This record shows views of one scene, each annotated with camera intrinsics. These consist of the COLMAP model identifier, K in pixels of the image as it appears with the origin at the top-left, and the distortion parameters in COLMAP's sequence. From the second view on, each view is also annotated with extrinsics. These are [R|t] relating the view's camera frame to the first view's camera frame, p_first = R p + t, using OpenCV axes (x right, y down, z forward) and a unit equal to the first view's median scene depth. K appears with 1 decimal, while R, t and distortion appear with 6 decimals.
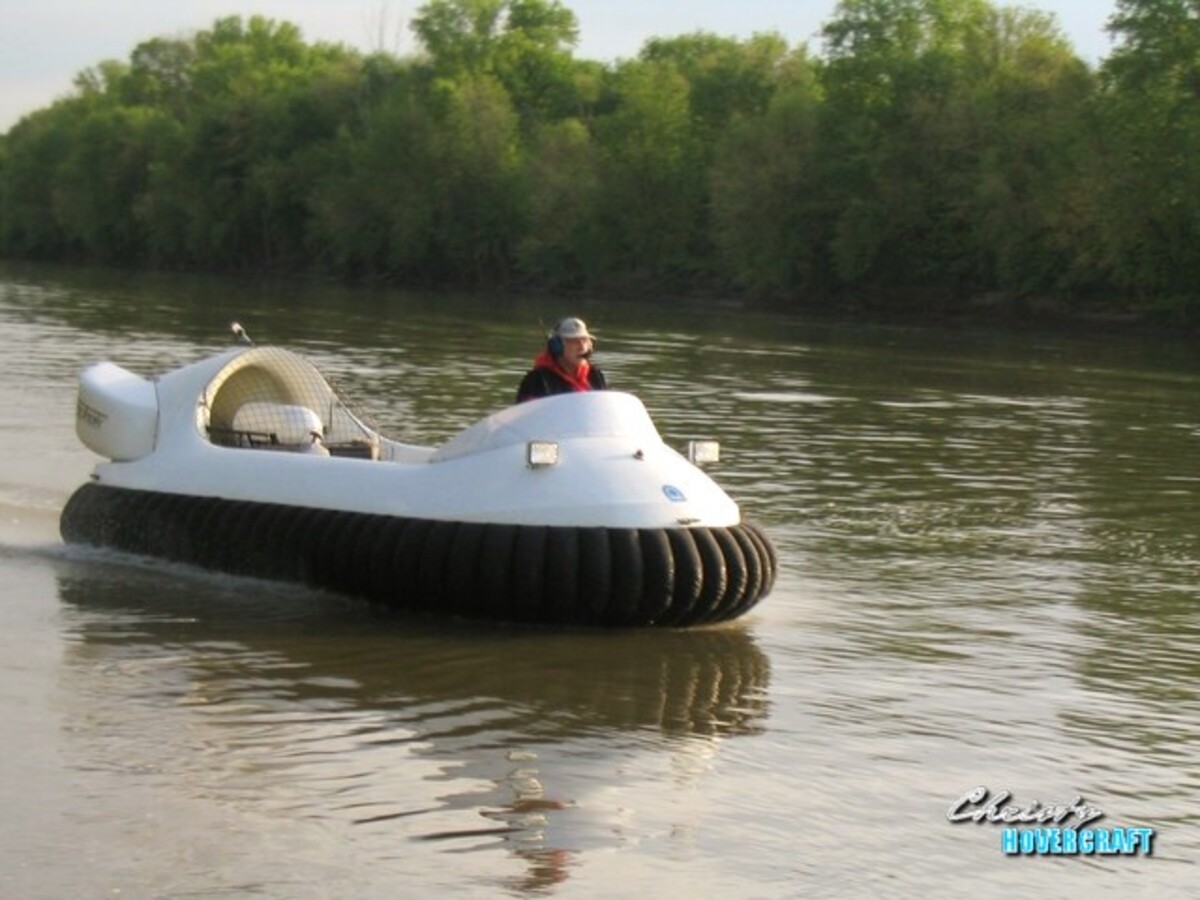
lens RADIAL K [[542.6, 0, 602.7], [0, 542.6, 441.9], [0, 0, 1]] dist [0.001260, -0.000826]
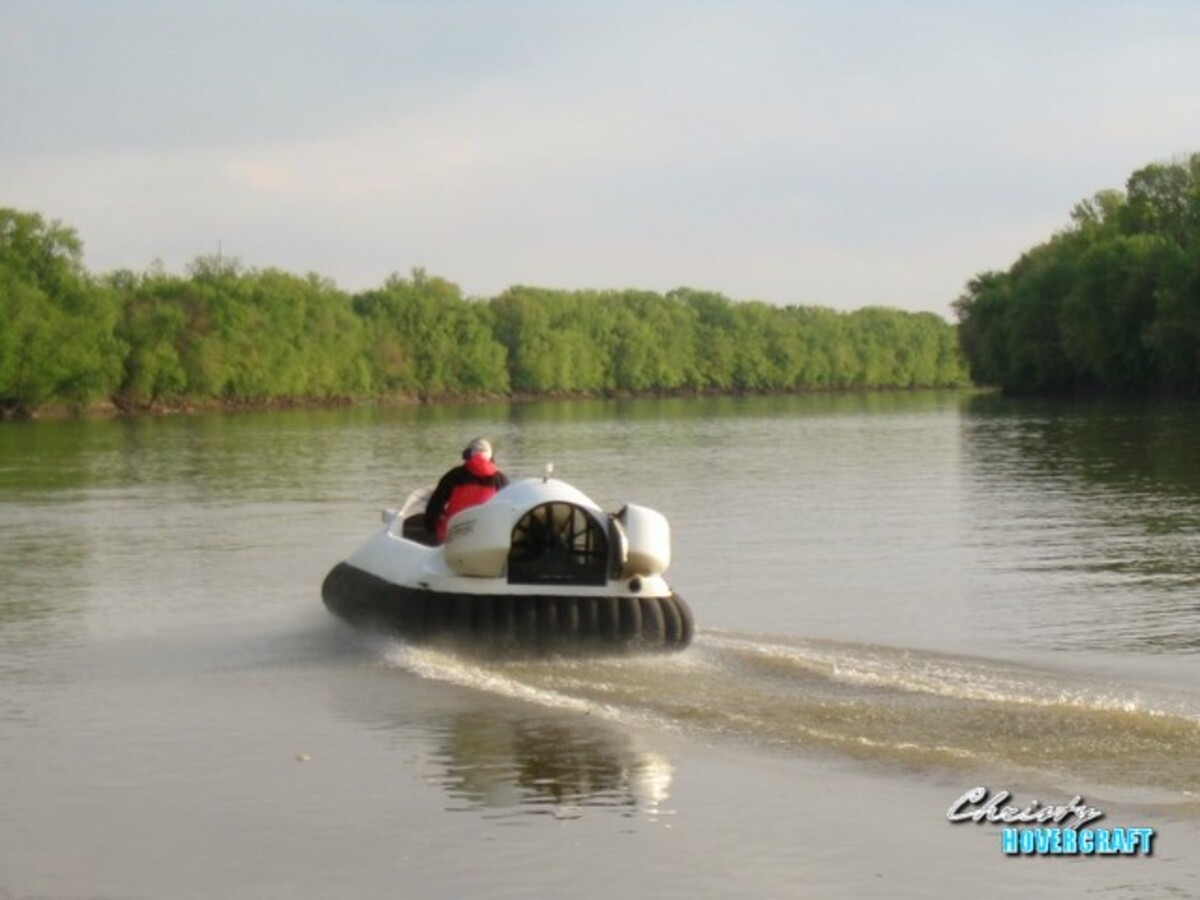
lens RADIAL K [[542.6, 0, 601.5], [0, 542.6, 461.4], [0, 0, 1]] dist [0.001260, -0.000826]
pose [[0.997365, -0.063869, -0.034395, -1.827345], [0.063245, 0.997819, -0.018925, -0.247841], [0.035529, 0.016700, 0.999229, -0.018303]]
